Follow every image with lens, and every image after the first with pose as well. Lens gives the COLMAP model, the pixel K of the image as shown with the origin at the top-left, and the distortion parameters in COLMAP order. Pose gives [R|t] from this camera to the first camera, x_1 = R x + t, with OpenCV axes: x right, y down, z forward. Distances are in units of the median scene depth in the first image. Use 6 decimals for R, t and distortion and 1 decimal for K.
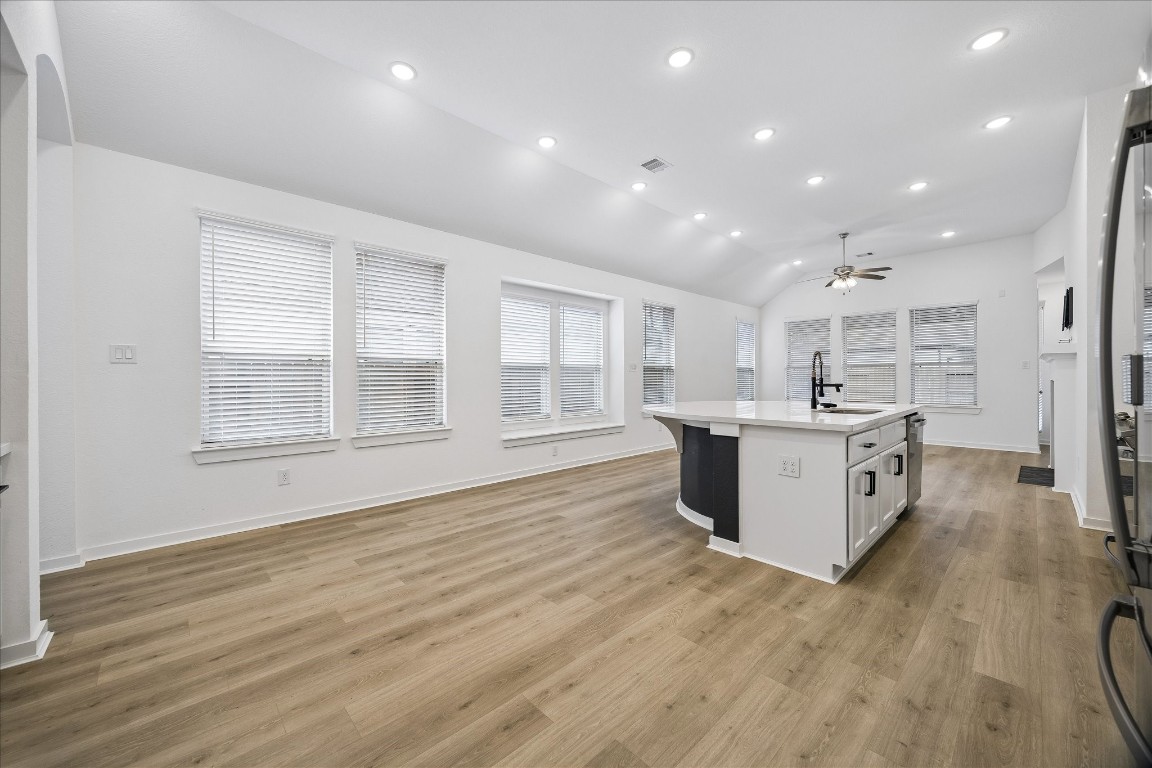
lens RADIAL K [[437.6, 0, 570.5], [0, 437.6, 382.5], [0, 0, 1]] dist [0.000865, 0.000654]
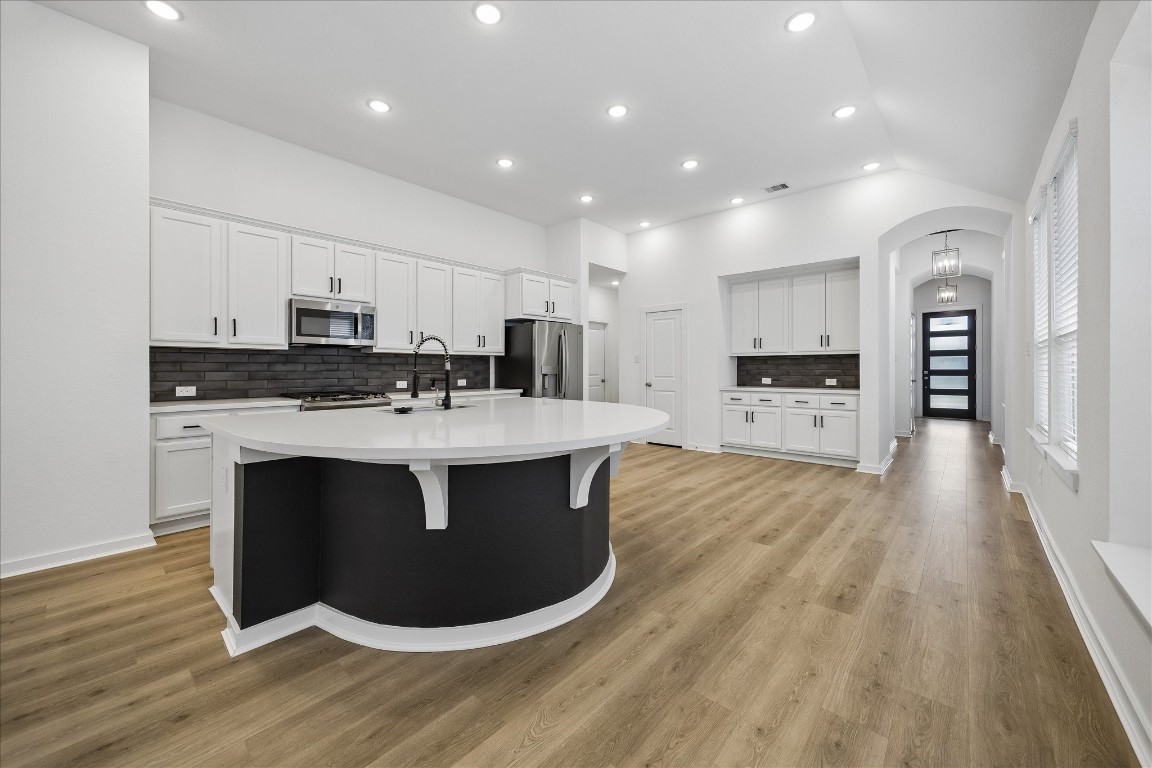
lens RADIAL K [[437.6, 0, 560.4], [0, 437.6, 367.2], [0, 0, 1]] dist [0.000865, 0.000654]
pose [[-0.998004, 0.005772, -0.062894, 0.354896], [0.005623, 0.999981, 0.002538, -0.015879], [0.062908, 0.002179, -0.998017, 1.609116]]
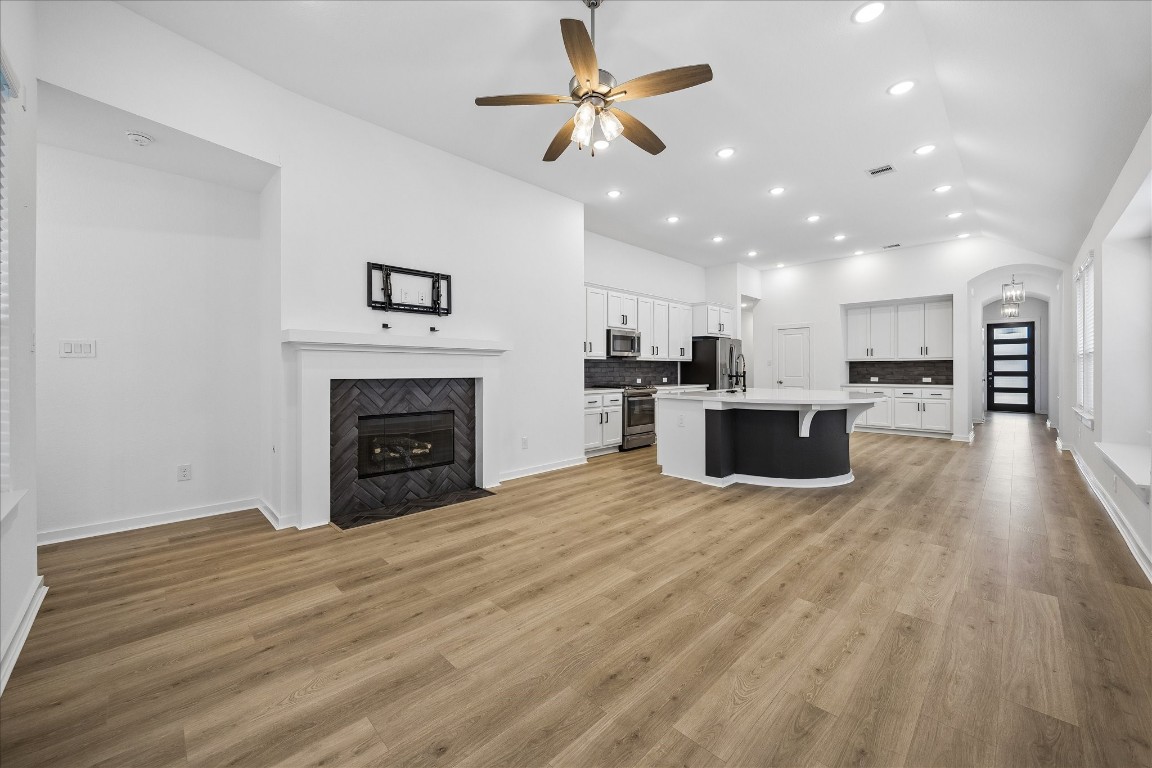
lens RADIAL K [[437.6, 0, 564.5], [0, 437.6, 368.3], [0, 0, 1]] dist [0.000865, 0.000654]
pose [[-0.999966, 0.005931, -0.005782, 1.063742], [0.005921, 0.999981, 0.001784, -0.026565], [0.005792, 0.001749, -0.999982, 2.242176]]
